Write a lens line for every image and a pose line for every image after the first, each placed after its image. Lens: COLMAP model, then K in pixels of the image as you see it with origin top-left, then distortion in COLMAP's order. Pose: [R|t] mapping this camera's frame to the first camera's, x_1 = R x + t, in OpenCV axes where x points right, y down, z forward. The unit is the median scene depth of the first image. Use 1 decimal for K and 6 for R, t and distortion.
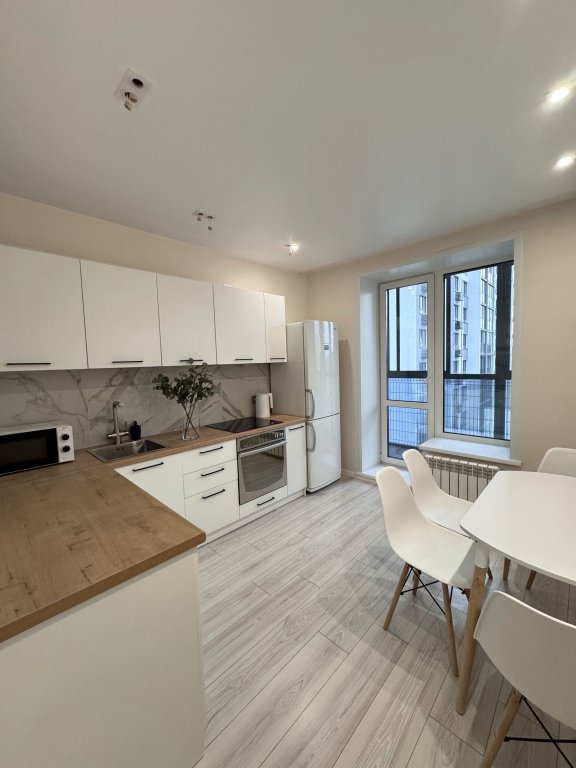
lens RADIAL K [[307.5, 0, 286.4], [0, 307.5, 382.1], [0, 0, 1]] dist [-0.005416, 0.001567]
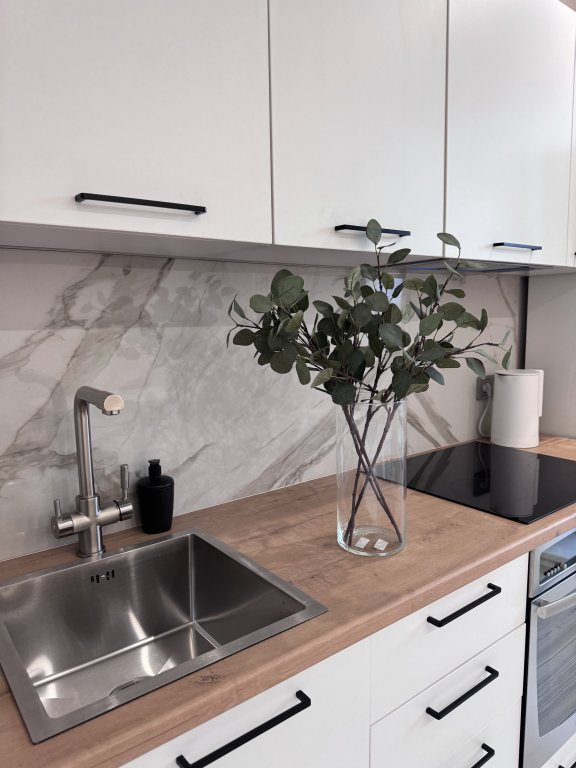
lens RADIAL K [[541.8, 0, 288.9], [0, 541.8, 386.3], [0, 0, 1]] dist [0.043886, -0.045384]
pose [[0.991498, 0.038566, -0.124276, -0.330355], [-0.029586, 0.996870, 0.073315, 0.025583], [0.126714, -0.069014, 0.989536, 0.570535]]
